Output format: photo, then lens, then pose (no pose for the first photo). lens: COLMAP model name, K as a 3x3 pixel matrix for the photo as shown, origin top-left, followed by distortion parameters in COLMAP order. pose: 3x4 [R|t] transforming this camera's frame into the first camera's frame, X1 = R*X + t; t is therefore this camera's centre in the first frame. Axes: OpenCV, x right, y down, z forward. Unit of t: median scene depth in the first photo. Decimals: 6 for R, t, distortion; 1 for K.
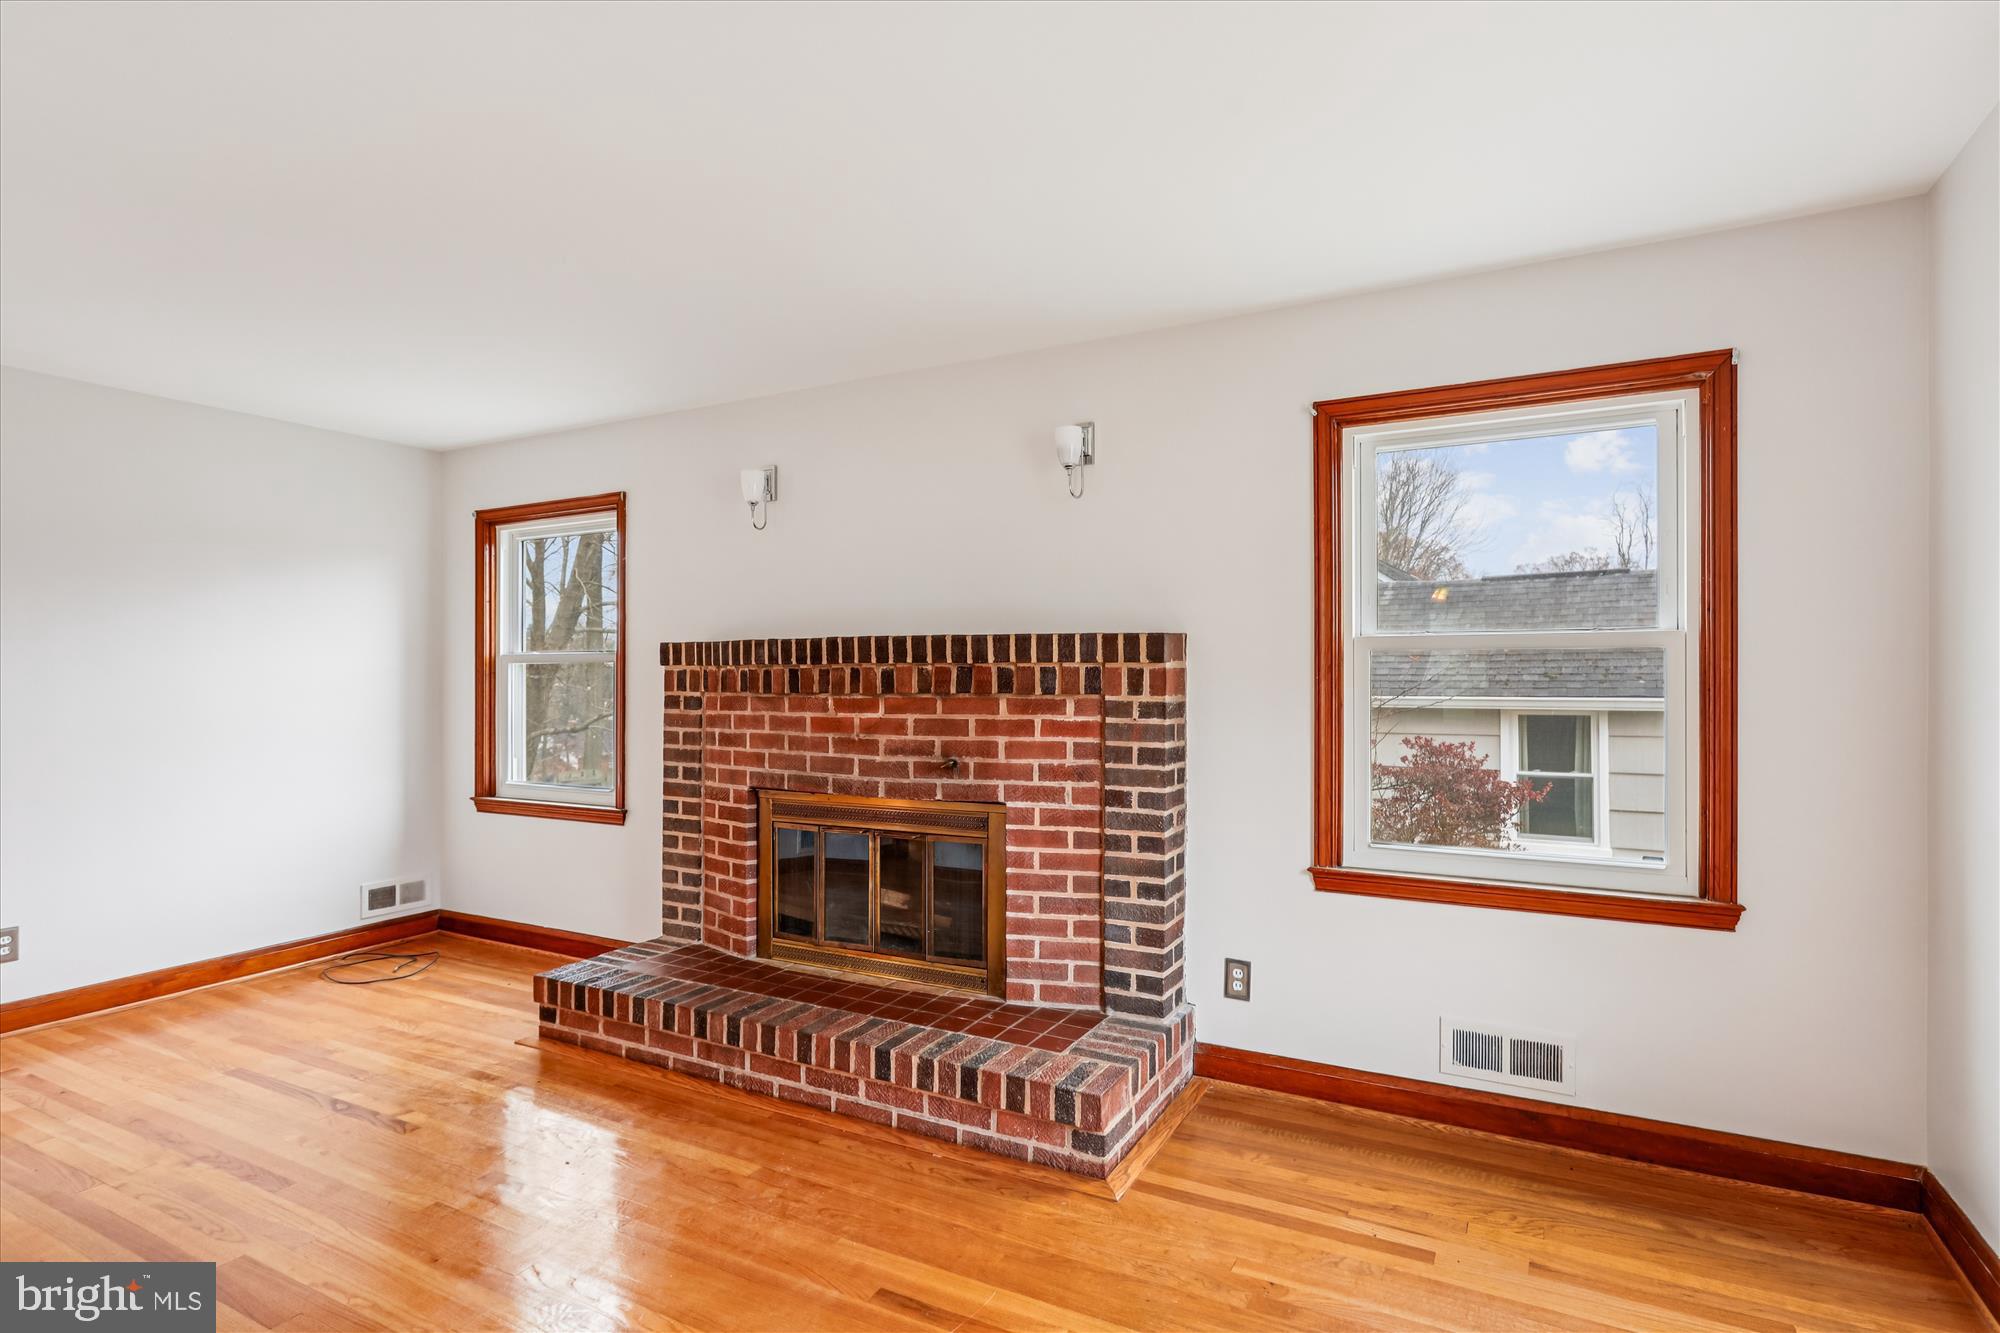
lens RADIAL K [[965.1, 0, 1003.4], [0, 965.1, 678.2], [0, 0, 1]] dist [-0.004245, 0.000380]
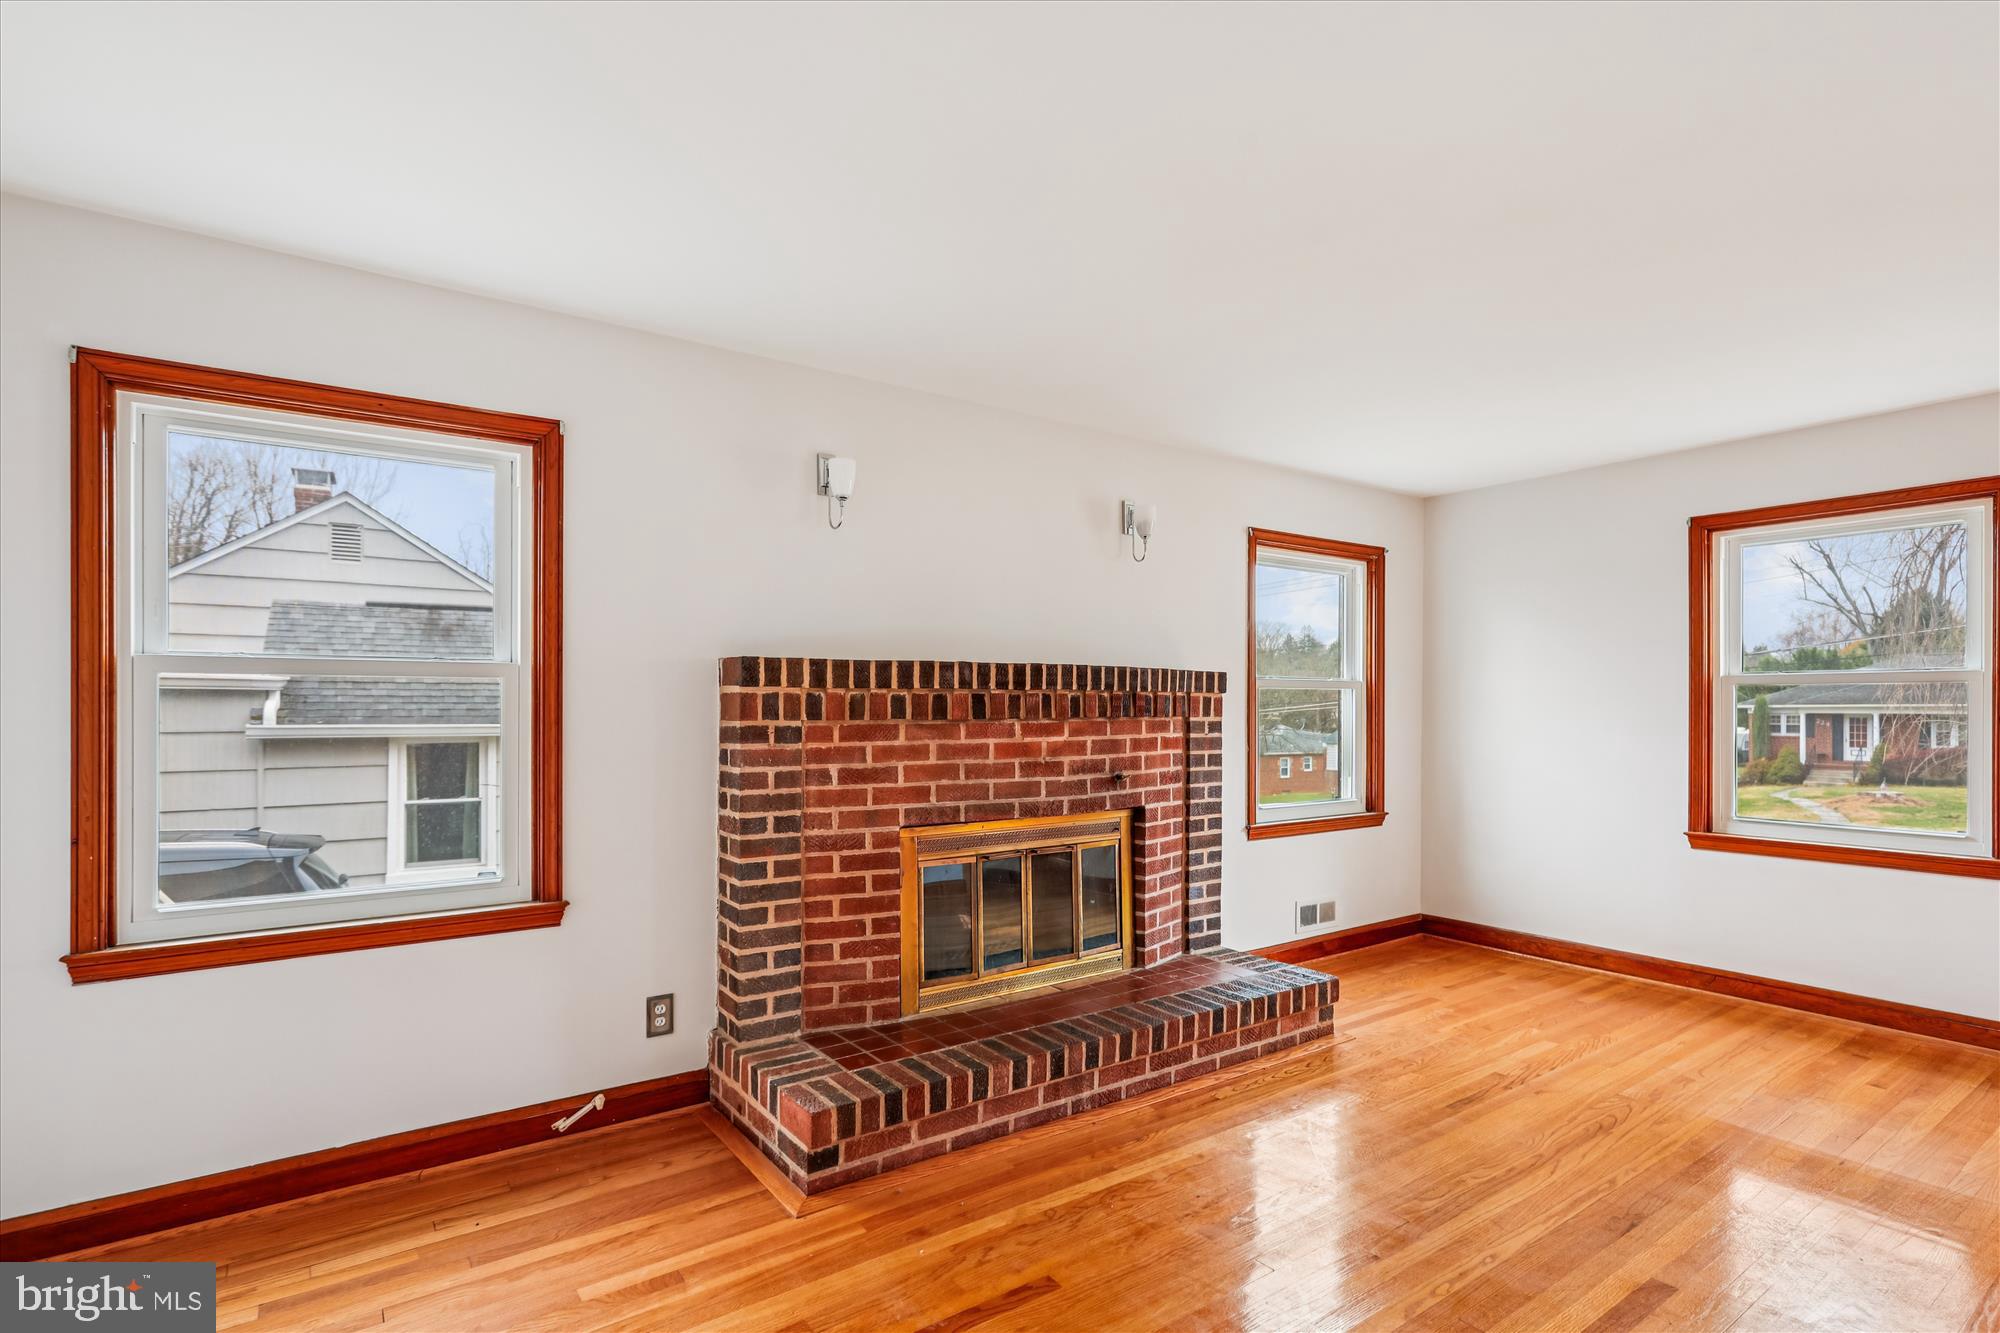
lens RADIAL K [[965.1, 0, 987.4], [0, 965.1, 707.5], [0, 0, 1]] dist [-0.004245, 0.000380]
pose [[0.474319, -0.001029, 0.880352, -1.103559], [0.000337, 0.999999, 0.000988, 0.003082], [-0.880353, -0.000172, 0.474319, 0.561285]]
